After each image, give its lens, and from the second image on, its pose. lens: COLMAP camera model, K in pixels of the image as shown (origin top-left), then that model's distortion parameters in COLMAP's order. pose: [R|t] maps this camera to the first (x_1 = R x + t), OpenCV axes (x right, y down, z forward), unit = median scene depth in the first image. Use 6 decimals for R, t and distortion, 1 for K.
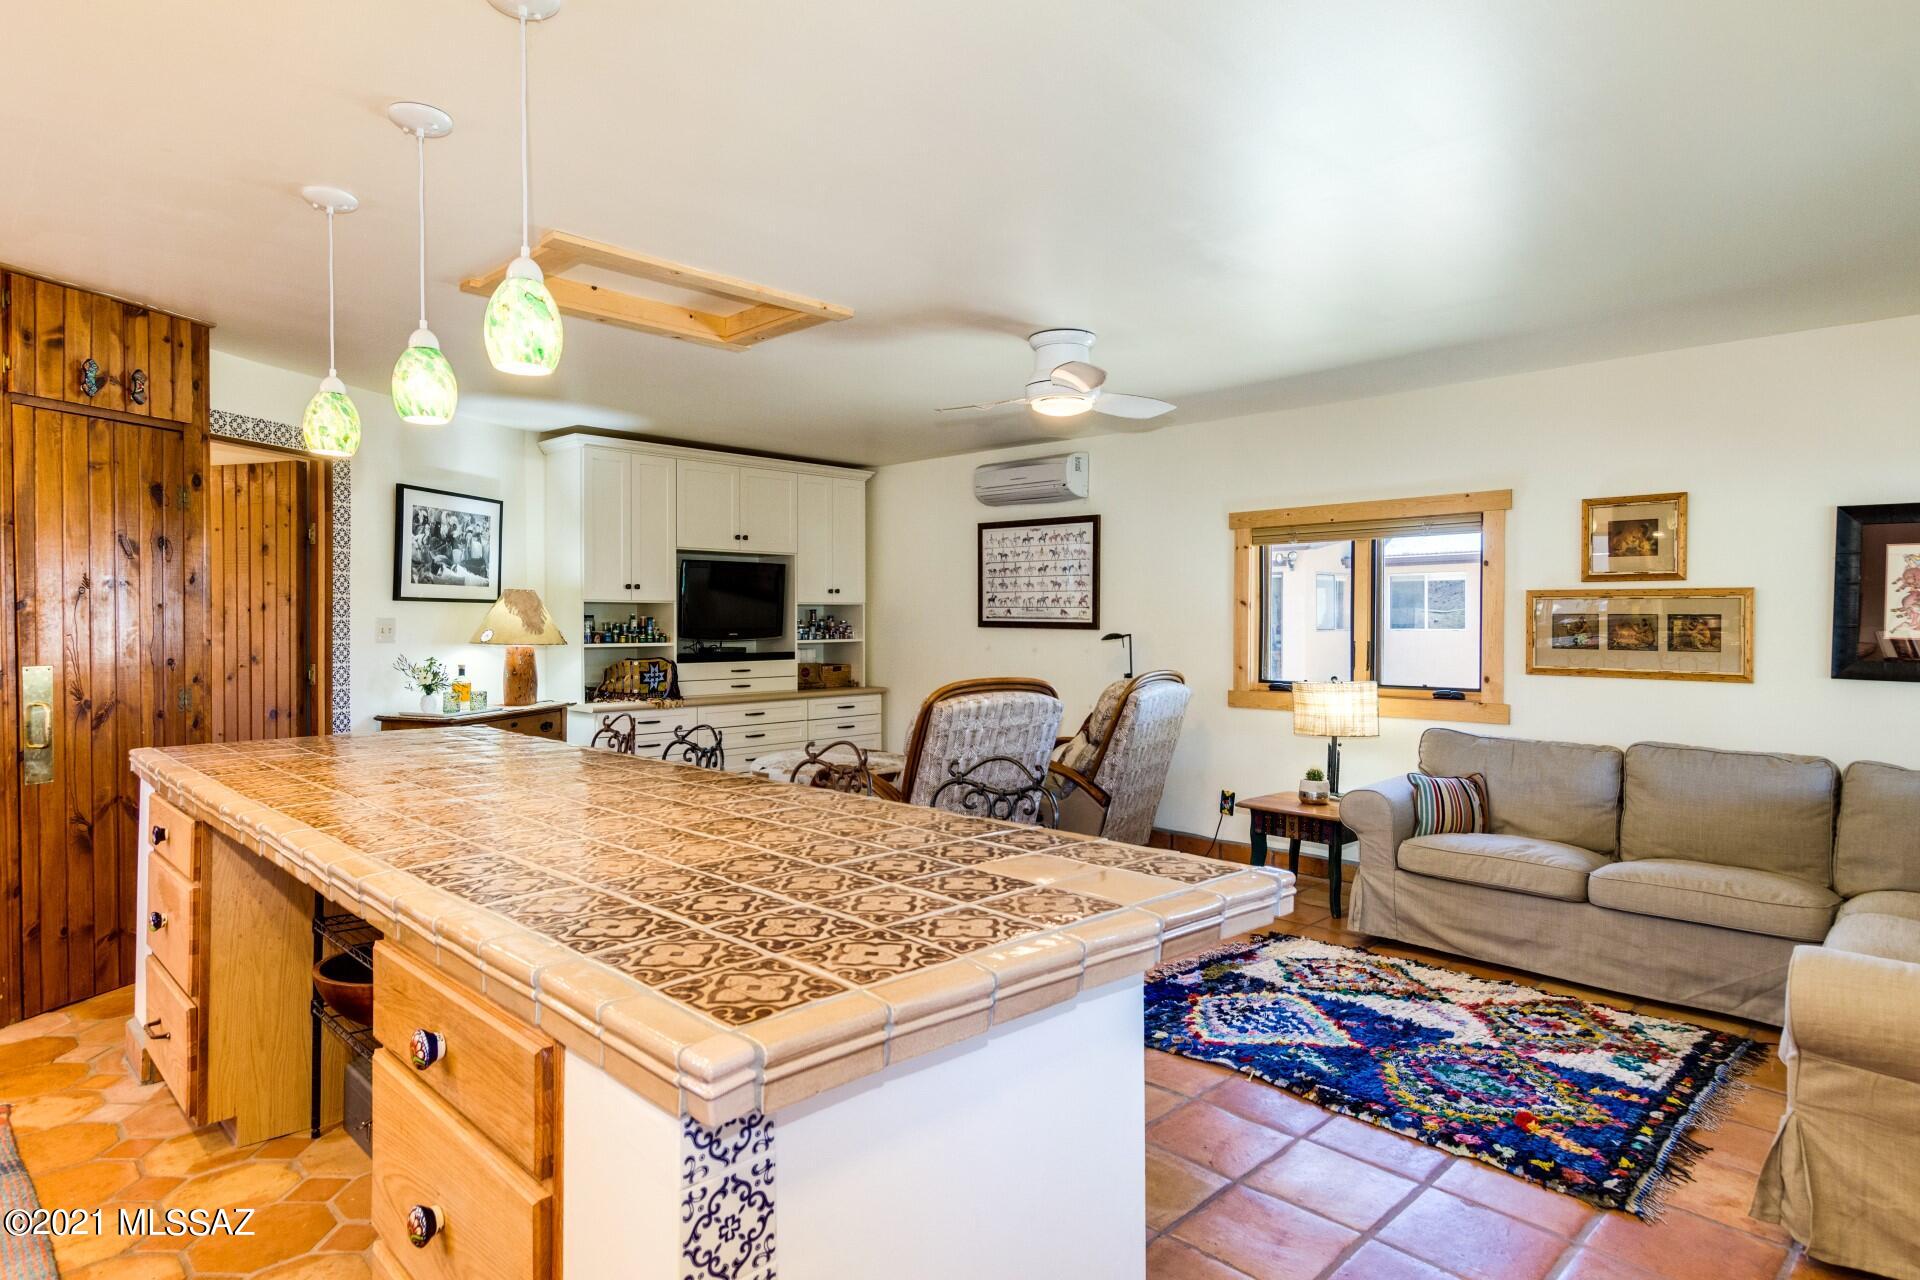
lens RADIAL K [[1077.9, 0, 918.6], [0, 1077.9, 629.8], [0, 0, 1]] dist [0.003475, 0.001053]
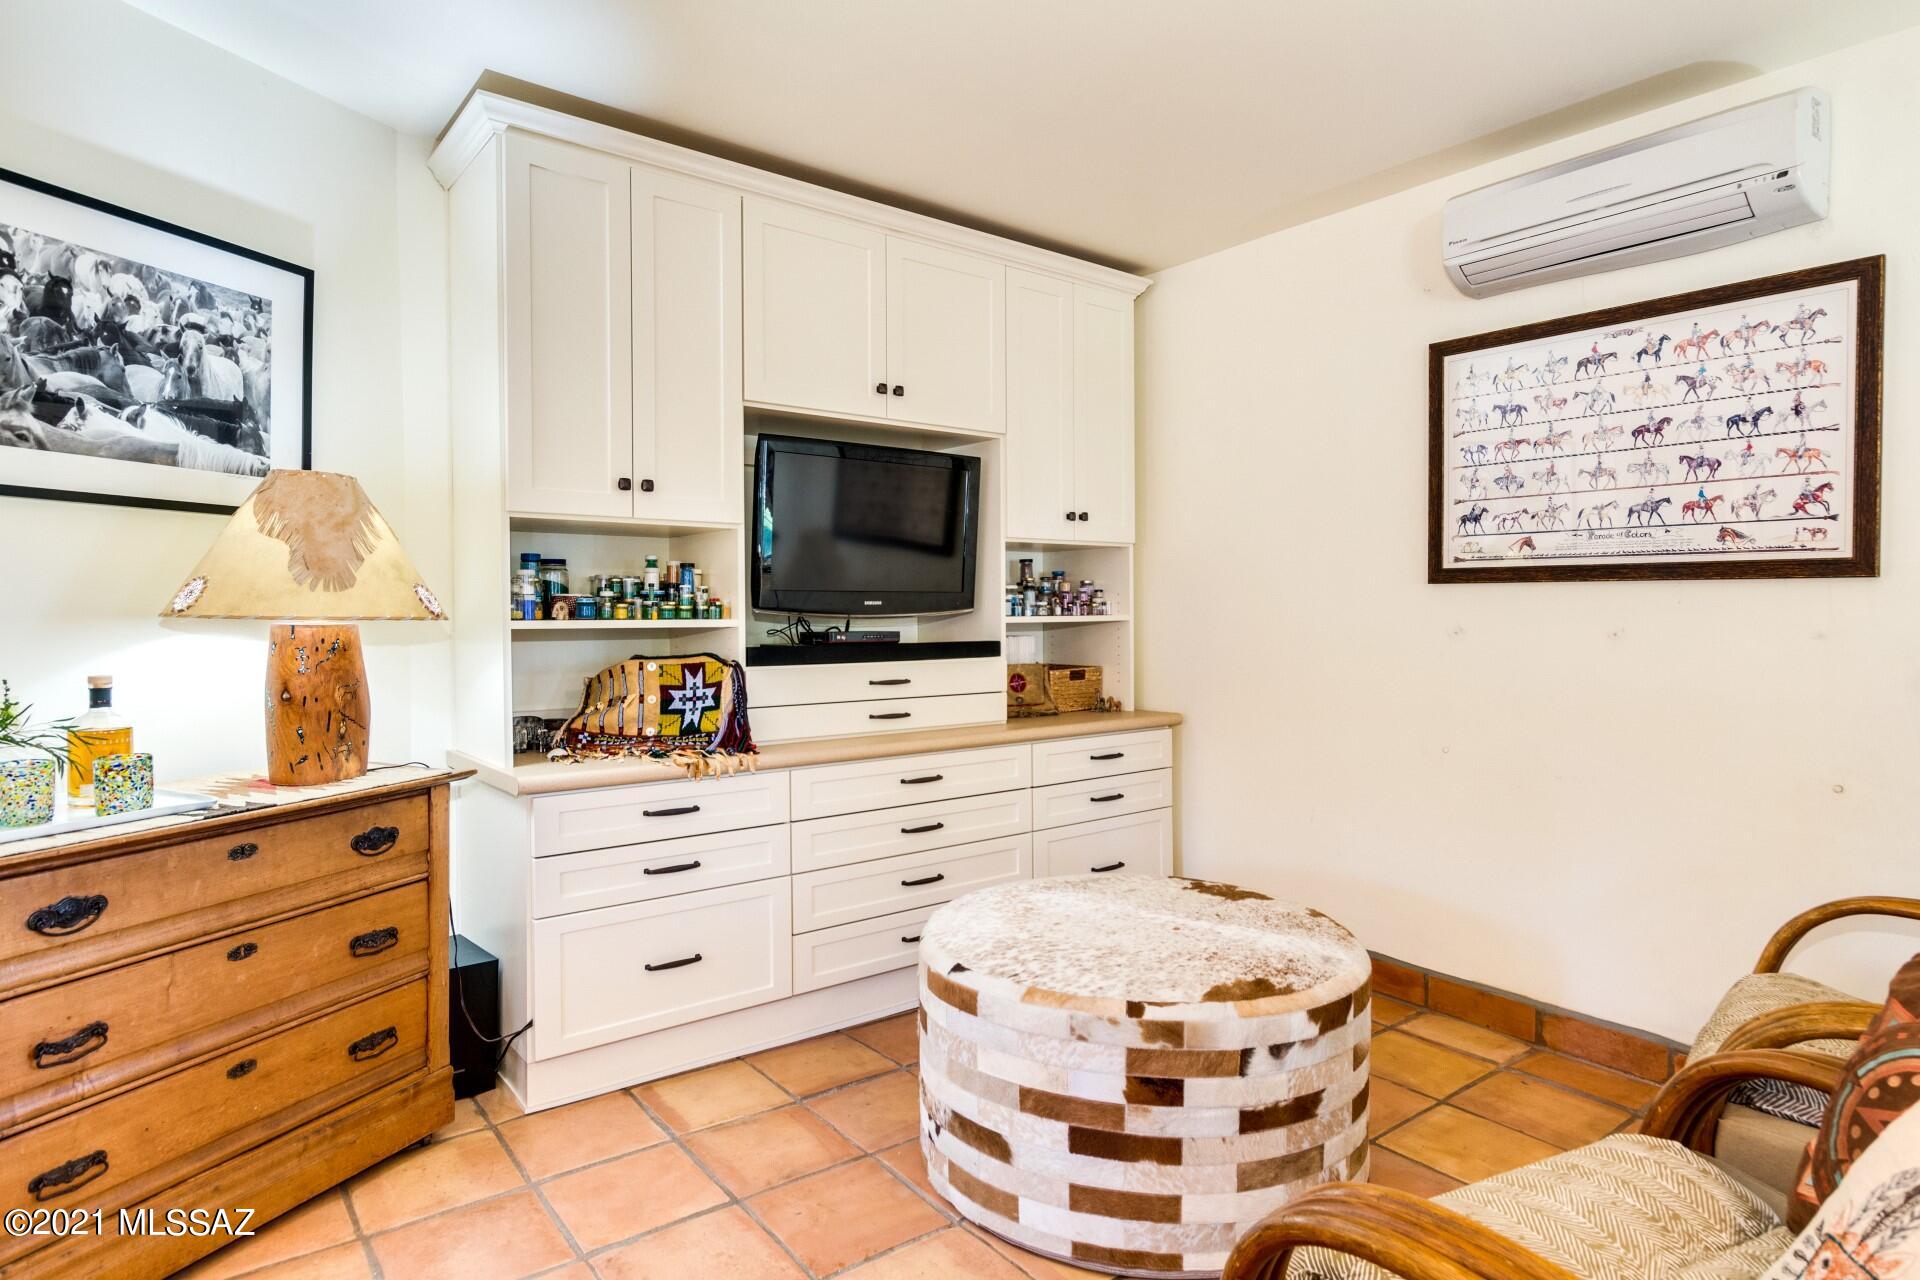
lens RADIAL K [[1077.9, 0, 966.6], [0, 1077.9, 627.2], [0, 0, 1]] dist [0.003475, 0.001053]
pose [[0.996719, -0.002219, -0.080905, -0.099578], [0.002538, 0.999989, 0.003841, 0.013550], [0.080896, -0.004033, 0.996714, 0.573028]]
